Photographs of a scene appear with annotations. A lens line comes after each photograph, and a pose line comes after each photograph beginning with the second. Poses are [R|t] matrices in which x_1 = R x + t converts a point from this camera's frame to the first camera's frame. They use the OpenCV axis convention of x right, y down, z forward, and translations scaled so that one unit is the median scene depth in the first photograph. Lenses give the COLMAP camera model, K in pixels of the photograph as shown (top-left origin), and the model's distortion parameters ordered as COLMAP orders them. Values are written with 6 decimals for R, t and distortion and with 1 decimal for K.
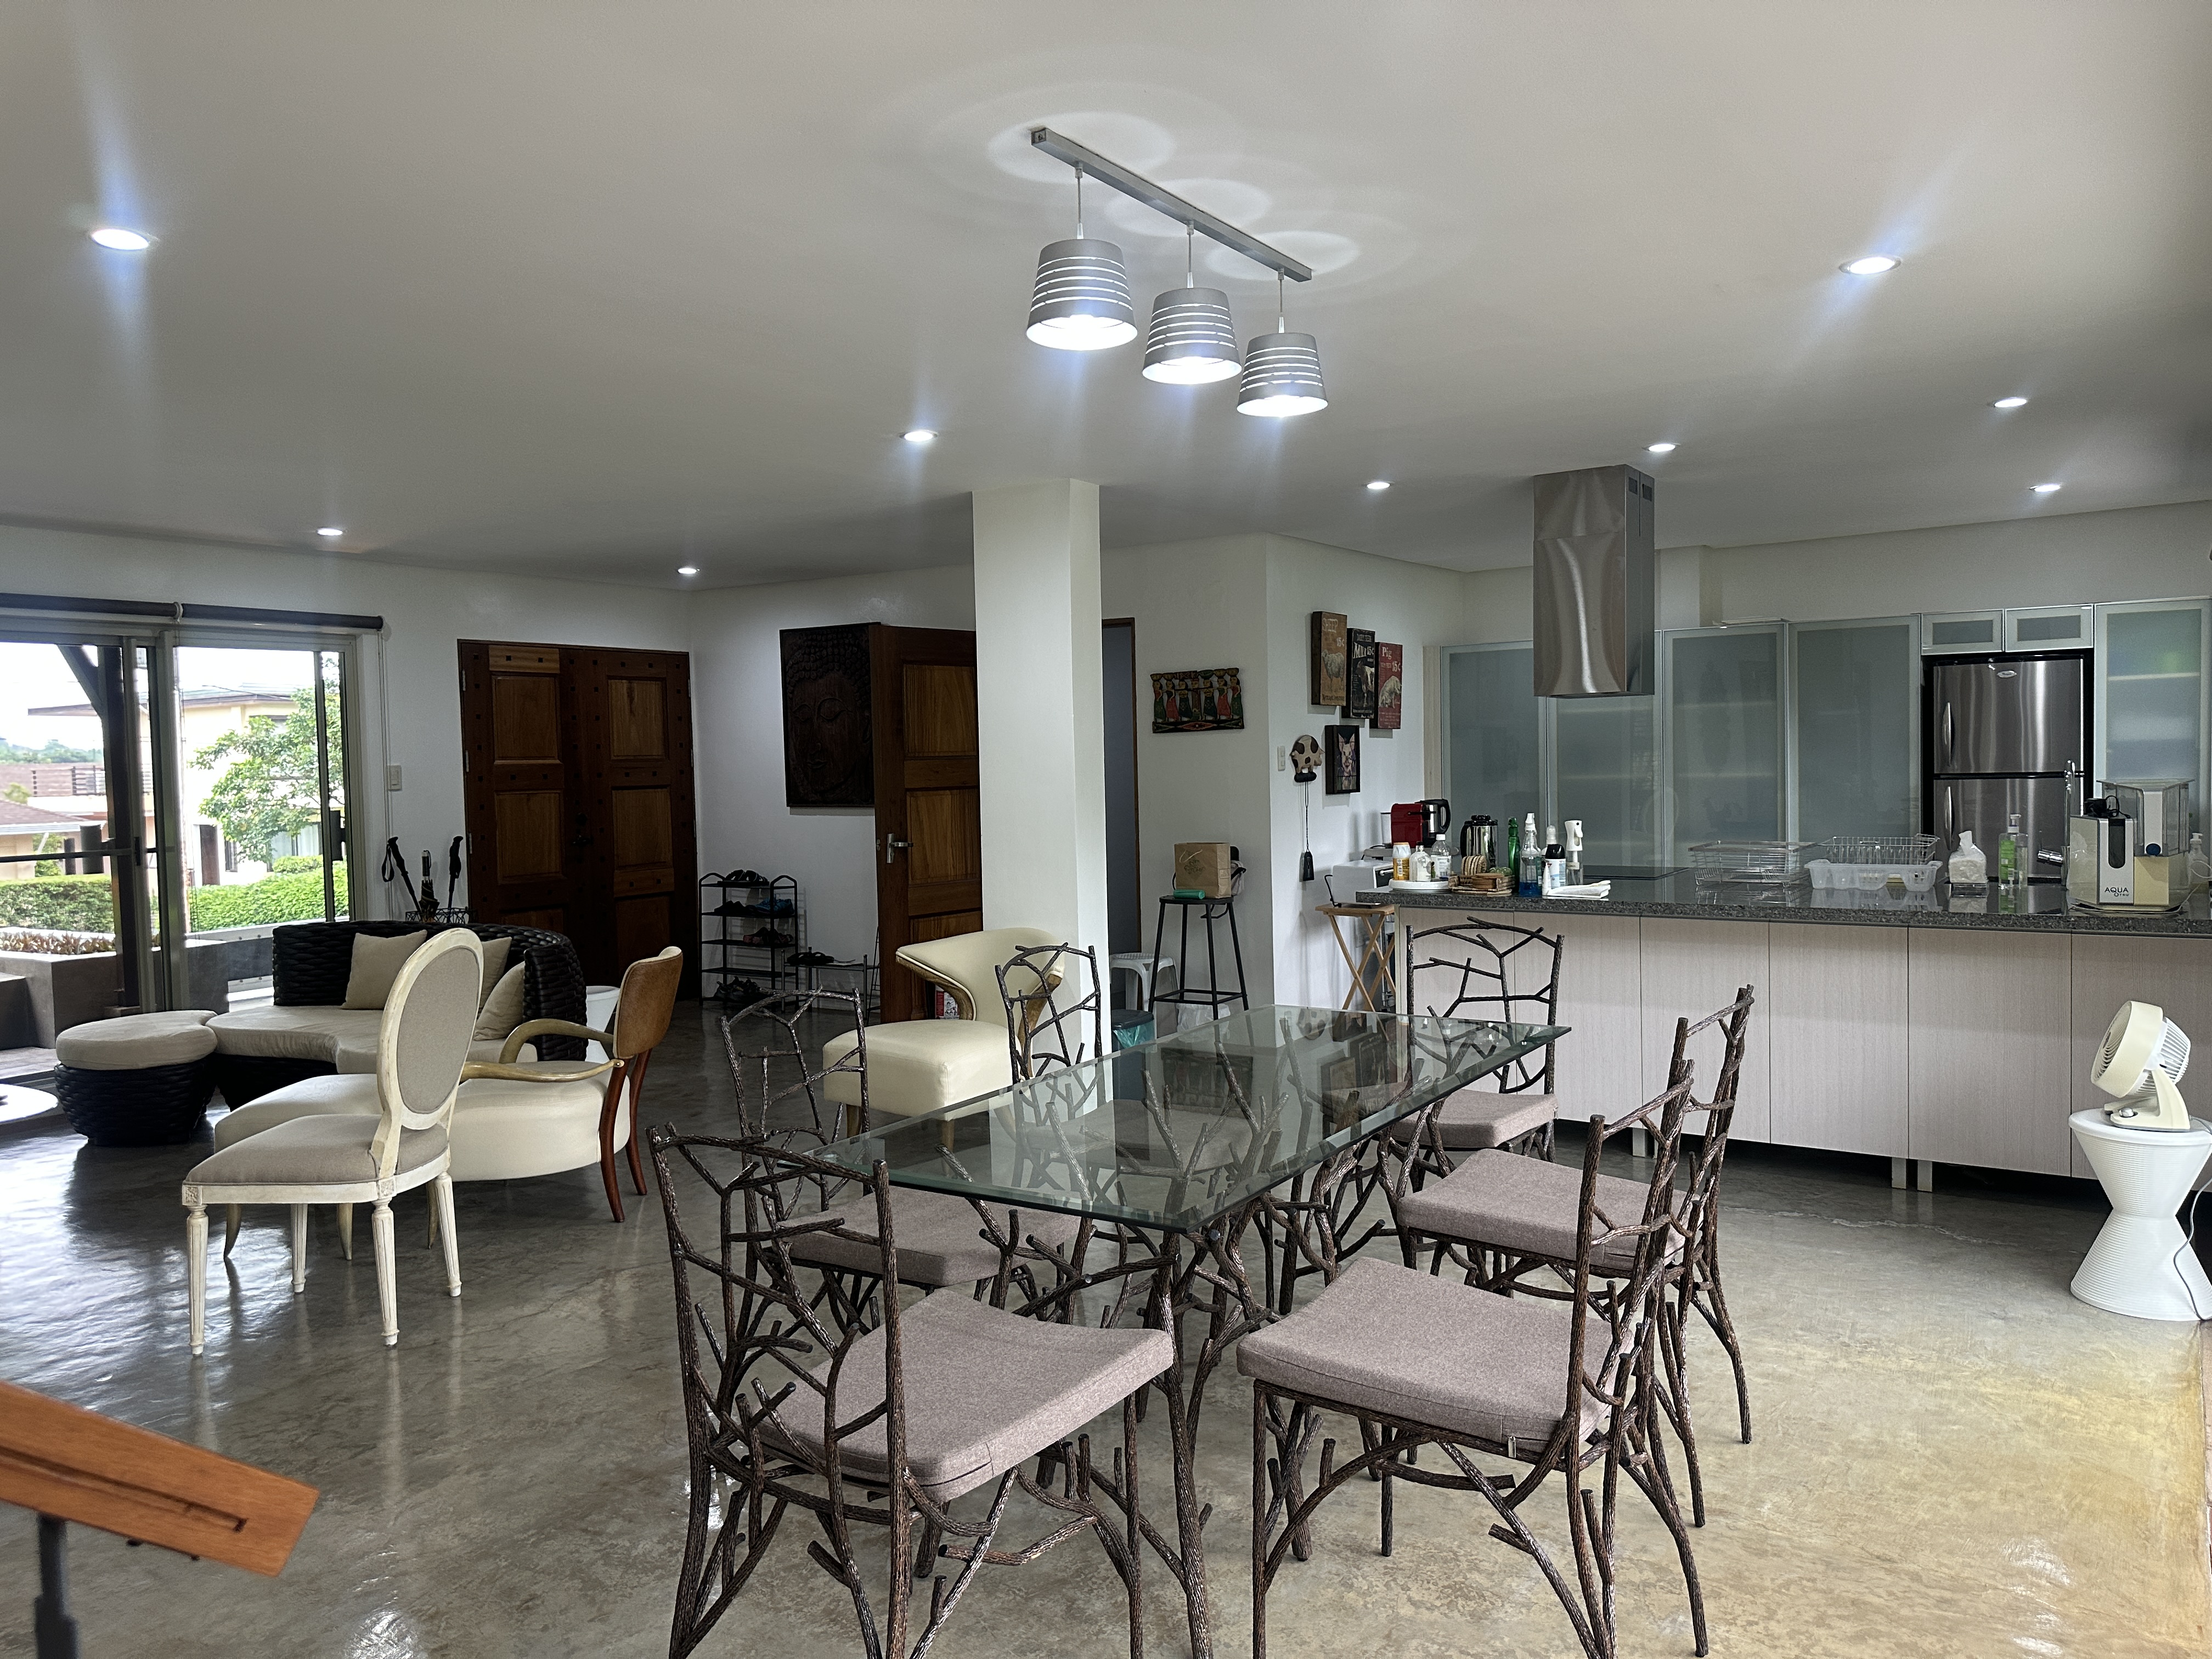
lens RADIAL K [[1566.3, 0, 1106.0], [0, 1566.3, 829.5], [0, 0, 1]] dist [0.051195, -0.001518]
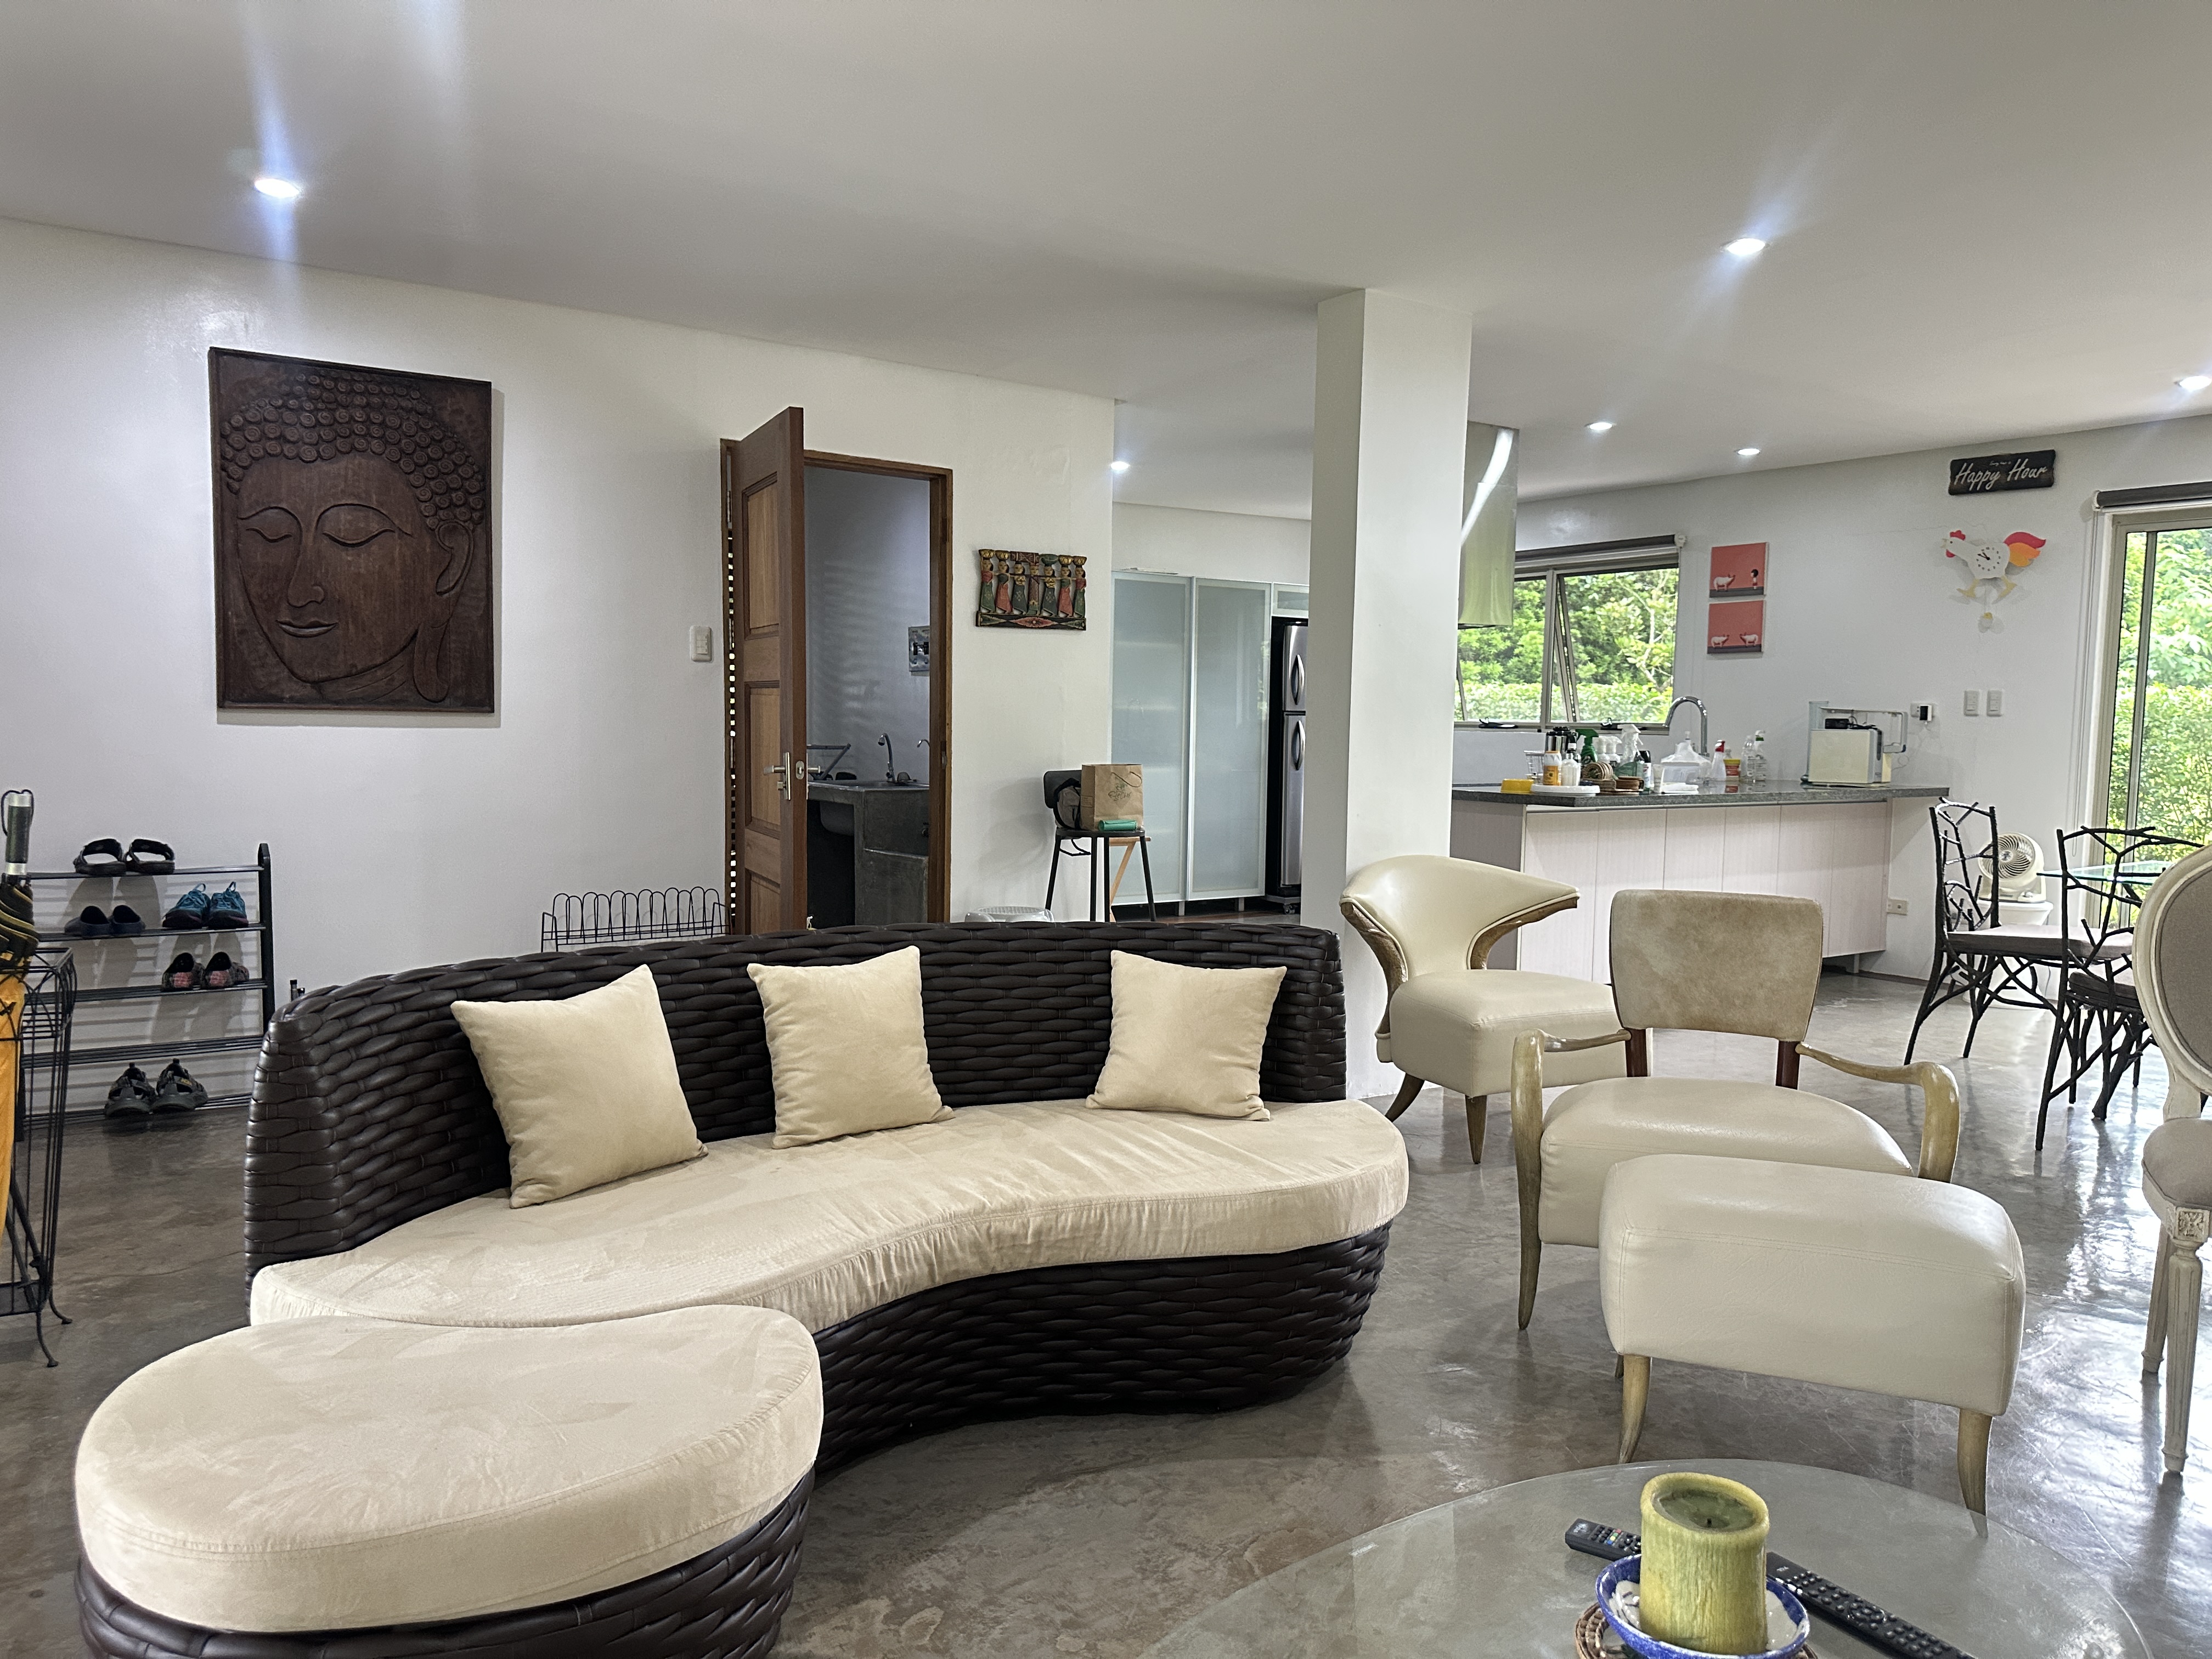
lens RADIAL K [[1566.3, 0, 1106.0], [0, 1566.3, 829.5], [0, 0, 1]] dist [0.051195, -0.001518]
pose [[0.368237, -0.038664, 0.928928, -0.690681], [0.017935, 0.999244, 0.034481, 0.014359], [-0.929559, 0.003963, 0.368652, 0.664605]]
